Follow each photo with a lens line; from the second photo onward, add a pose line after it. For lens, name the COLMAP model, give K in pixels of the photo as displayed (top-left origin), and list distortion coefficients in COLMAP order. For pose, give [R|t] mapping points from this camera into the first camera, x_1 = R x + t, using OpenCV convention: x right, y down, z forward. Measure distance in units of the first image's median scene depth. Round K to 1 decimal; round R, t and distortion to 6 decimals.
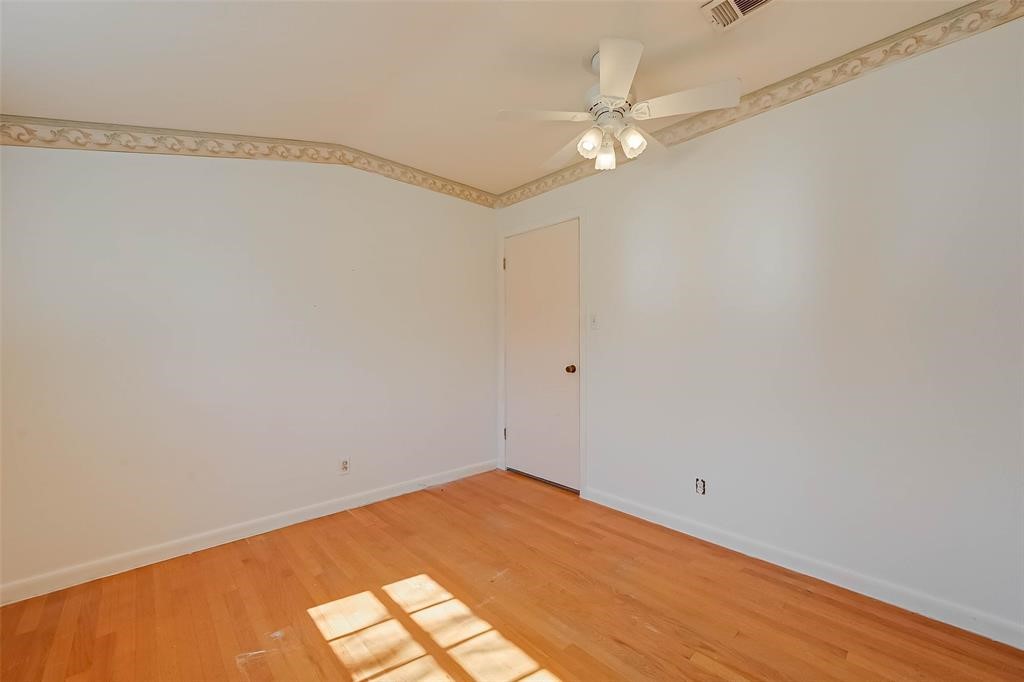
lens RADIAL K [[407.6, 0, 508.9], [0, 407.6, 342.3], [0, 0, 1]] dist [0.004172, -0.000819]
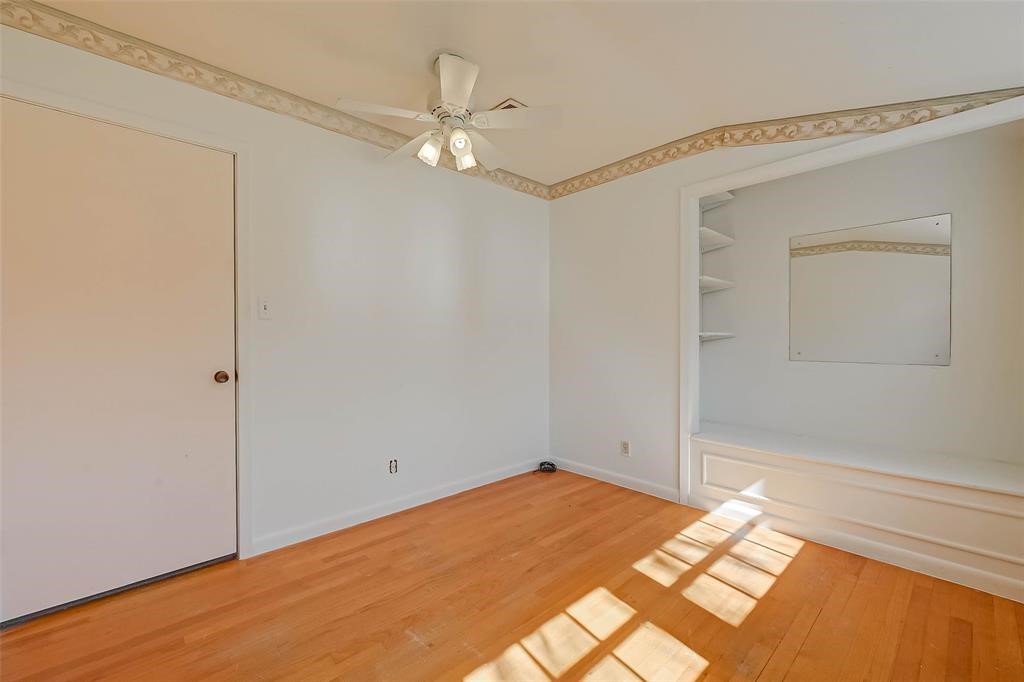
lens RADIAL K [[407.6, 0, 511.0], [0, 407.6, 342.7], [0, 0, 1]] dist [0.004172, -0.000819]
pose [[0.017137, -0.005449, 0.999838, -0.637001], [0.005005, 0.999973, 0.005364, 0.011785], [-0.999841, 0.004912, 0.017163, 0.662374]]
